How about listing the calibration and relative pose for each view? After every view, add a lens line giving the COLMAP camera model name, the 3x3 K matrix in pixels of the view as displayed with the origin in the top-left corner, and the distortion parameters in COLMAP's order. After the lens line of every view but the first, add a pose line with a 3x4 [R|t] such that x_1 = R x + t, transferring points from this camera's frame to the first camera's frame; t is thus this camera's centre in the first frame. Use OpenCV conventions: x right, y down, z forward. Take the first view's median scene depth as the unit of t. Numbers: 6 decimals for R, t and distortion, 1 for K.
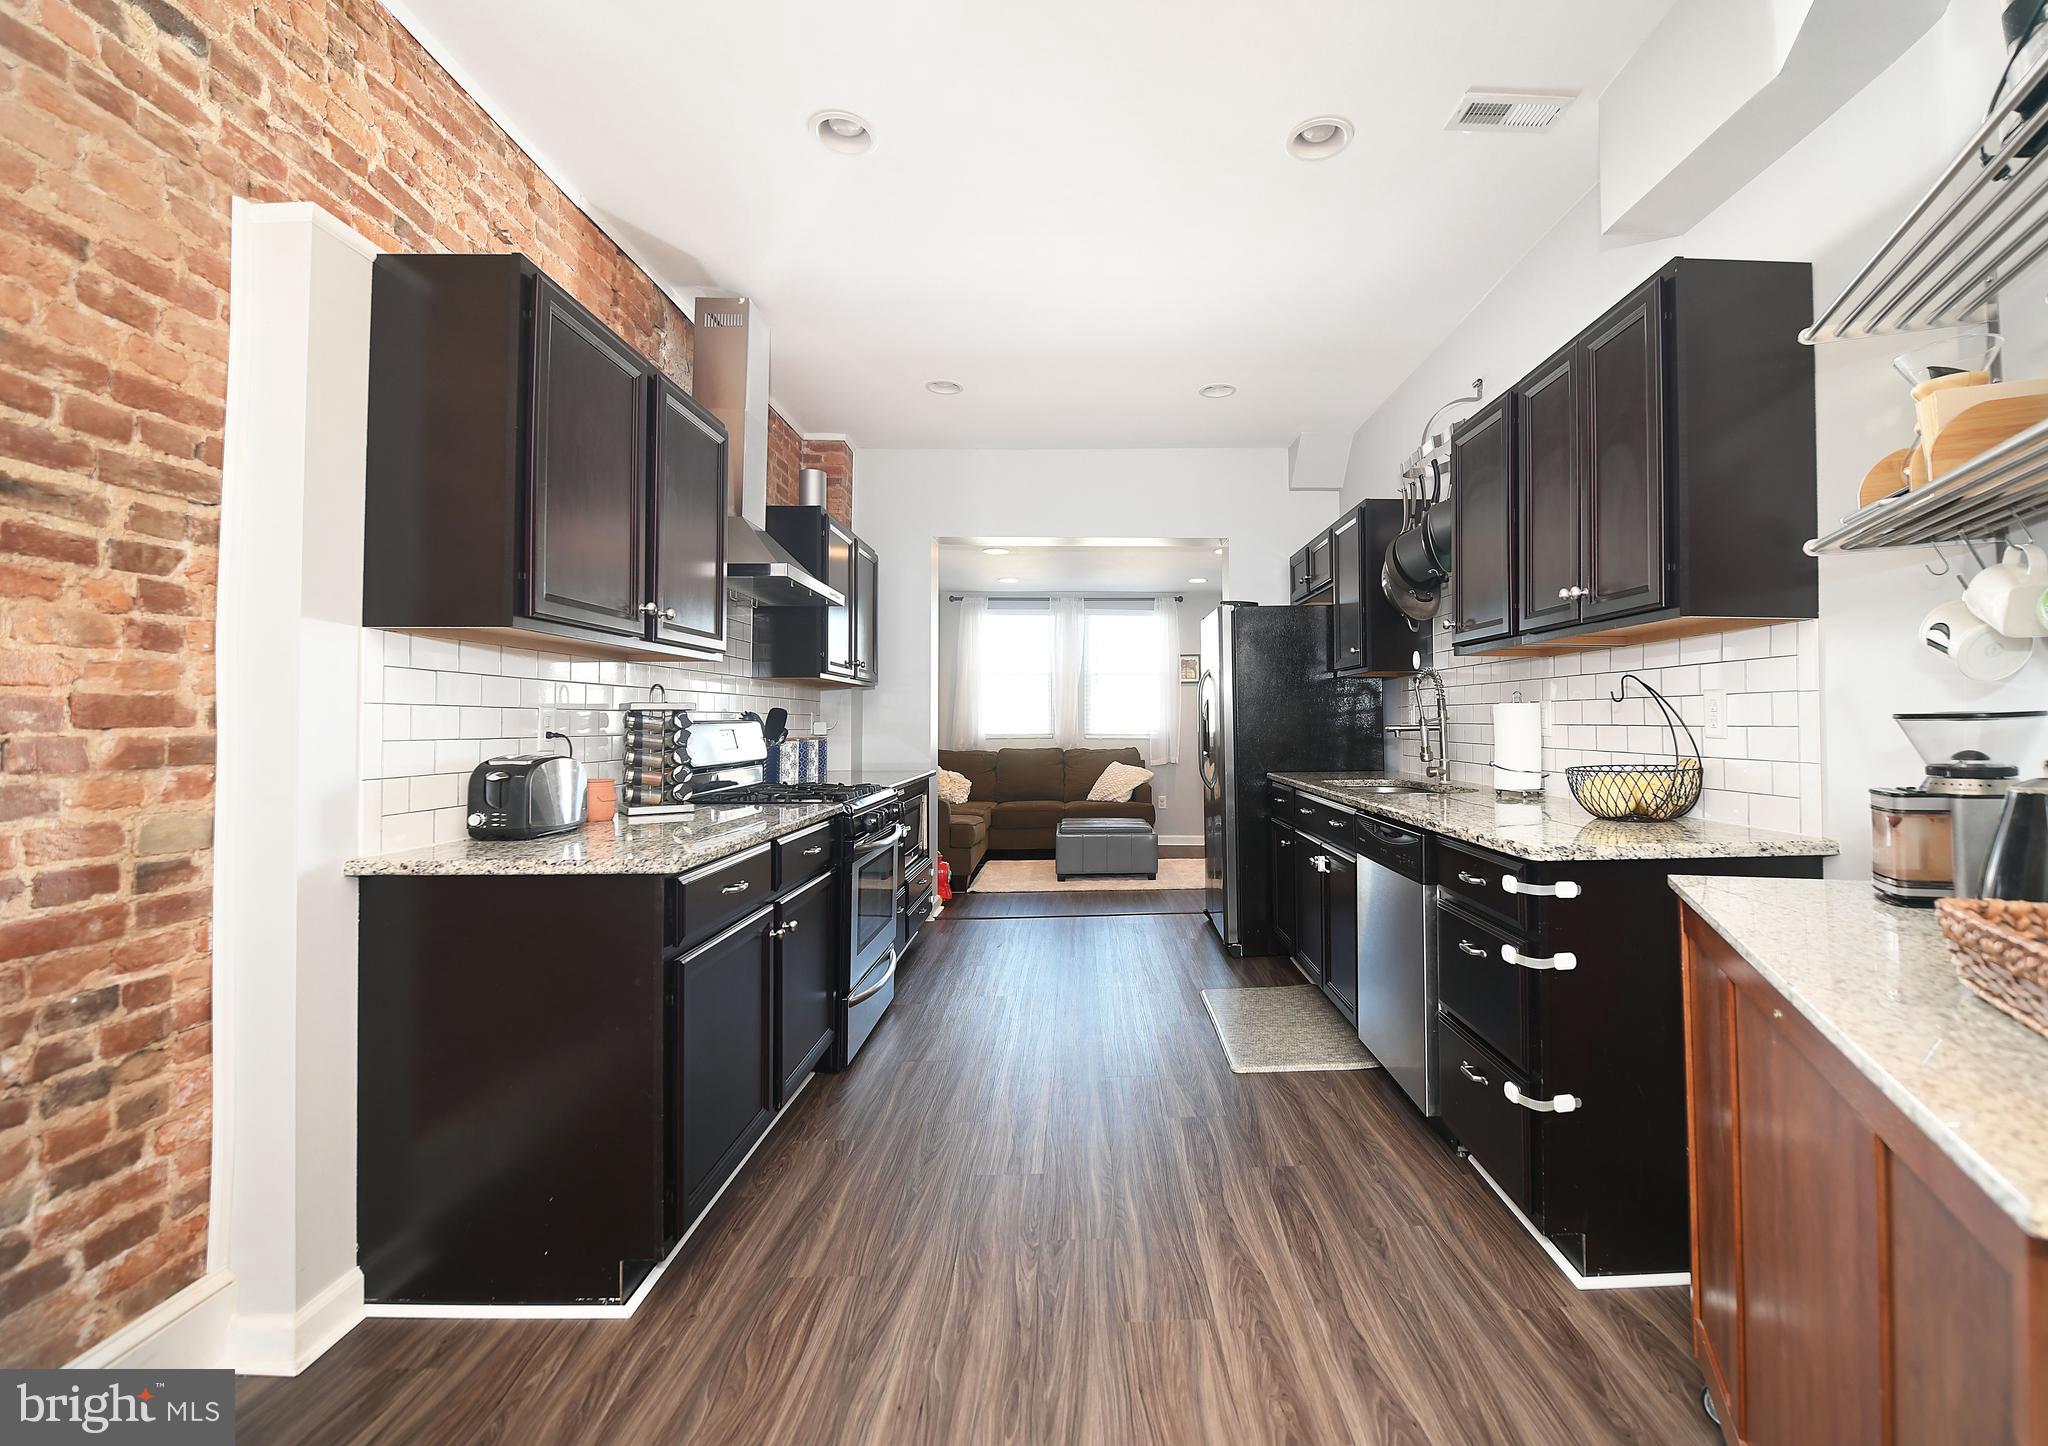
lens RADIAL K [[919.4, 0, 1102.3], [0, 919.4, 706.5], [0, 0, 1]] dist [-0.001328, 0.000243]
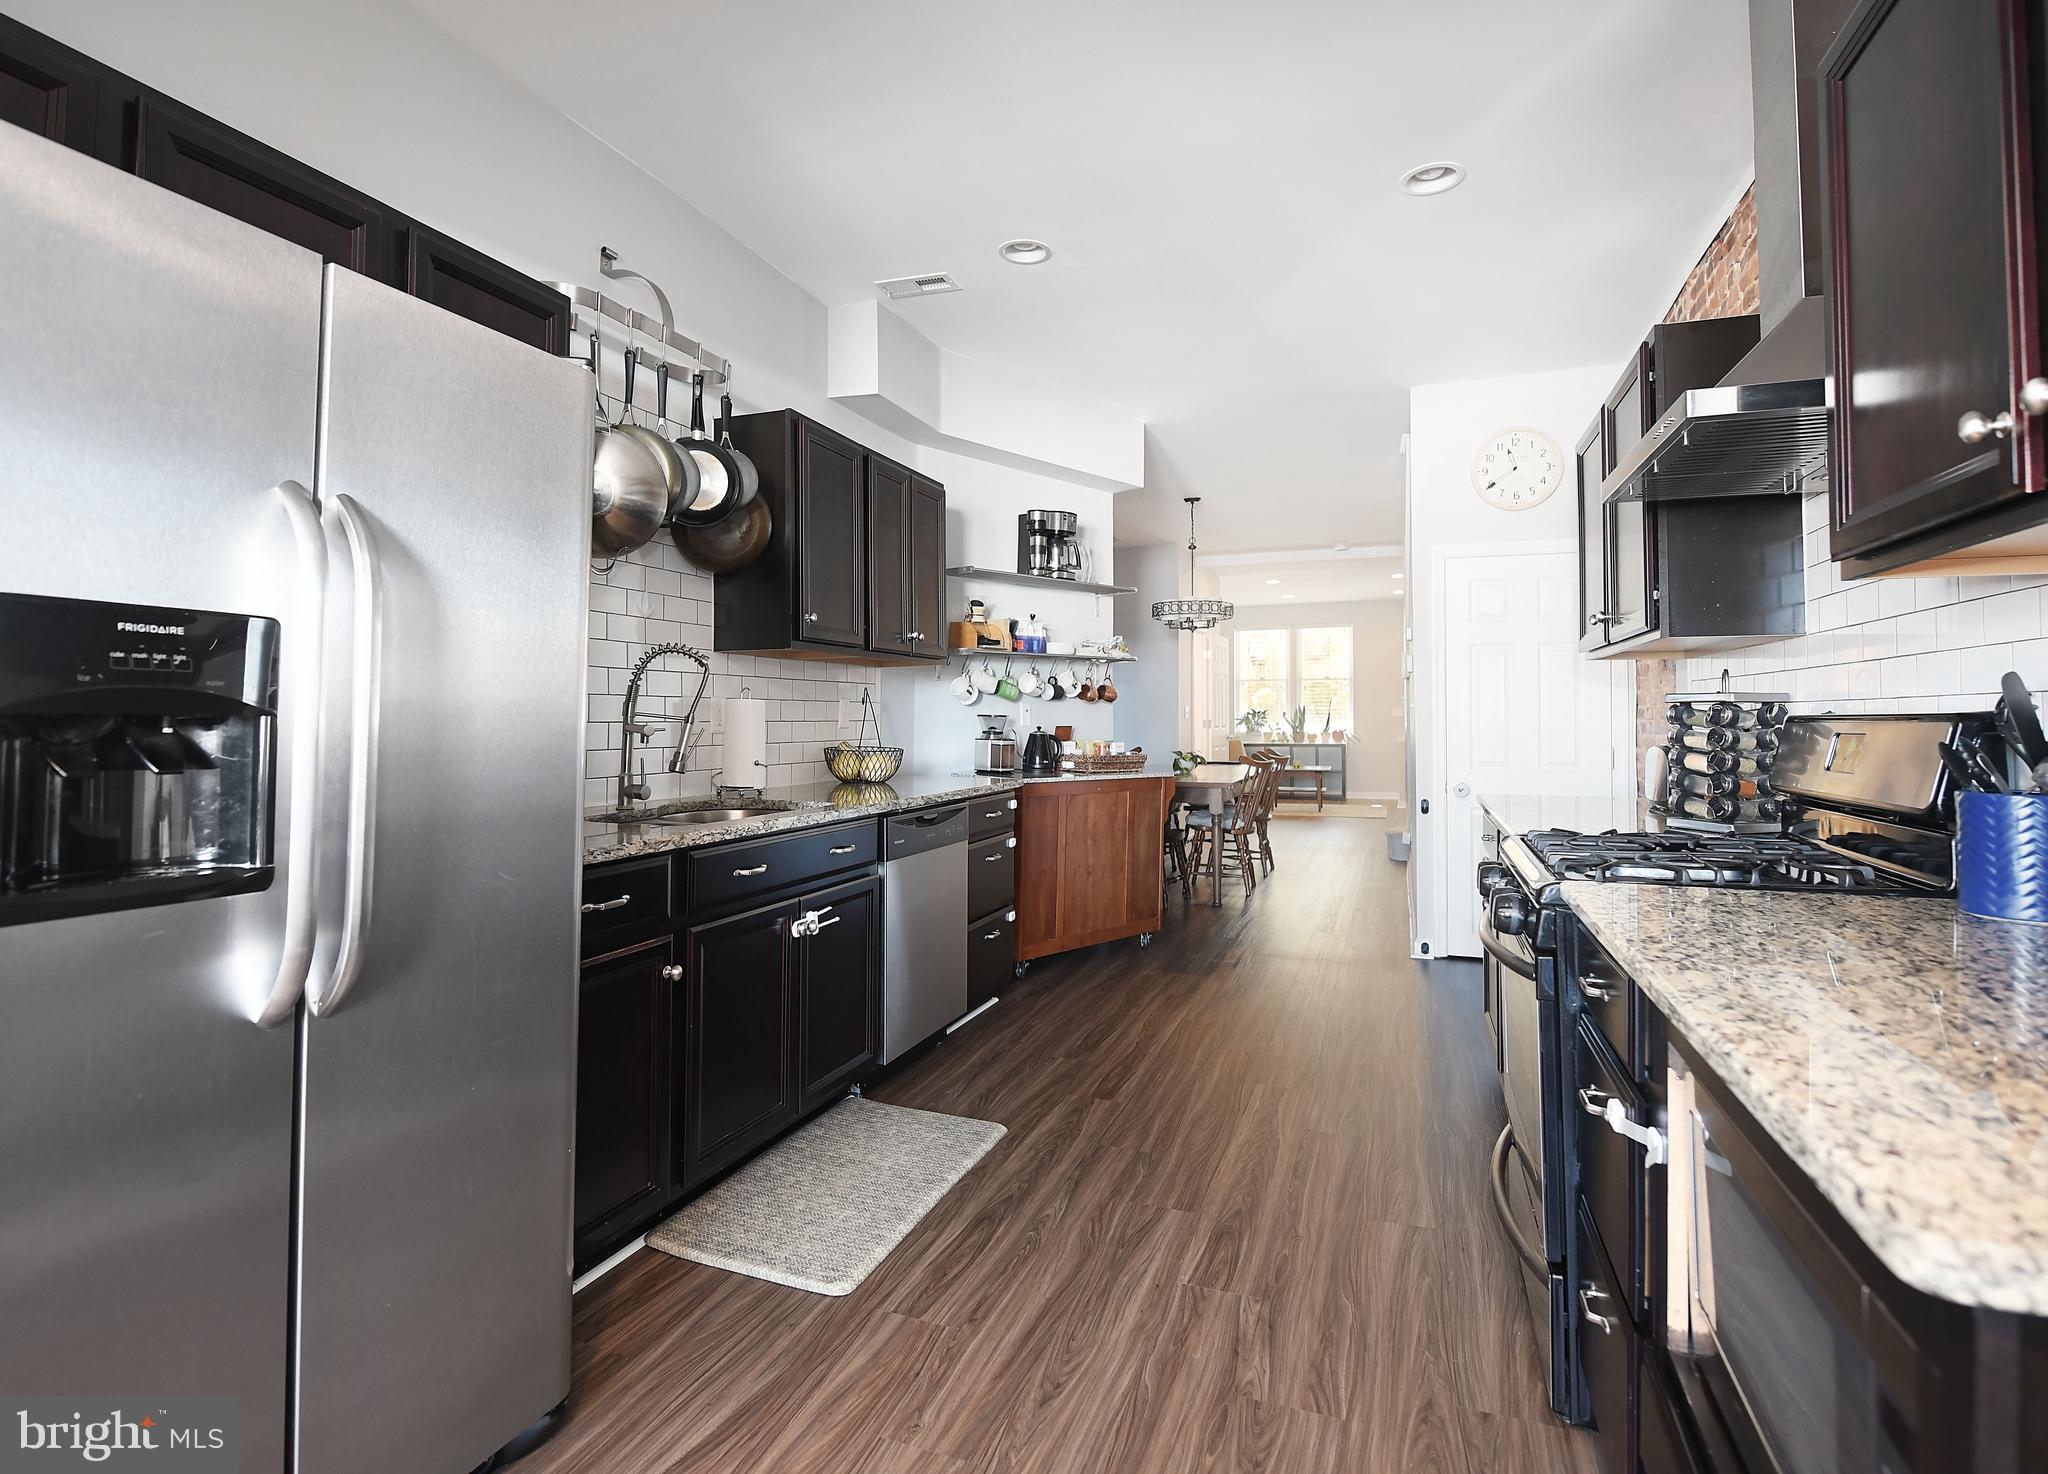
lens RADIAL K [[992.2, 0, 1039.6], [0, 992.2, 688.6], [0, 0, 1]] dist [-0.002925, 0.000325]
pose [[-0.931941, 0.015161, 0.362293, -0.284093], [-0.001105, 0.999002, -0.044648, 0.038246], [-0.362608, -0.042009, -0.930994, 2.359277]]
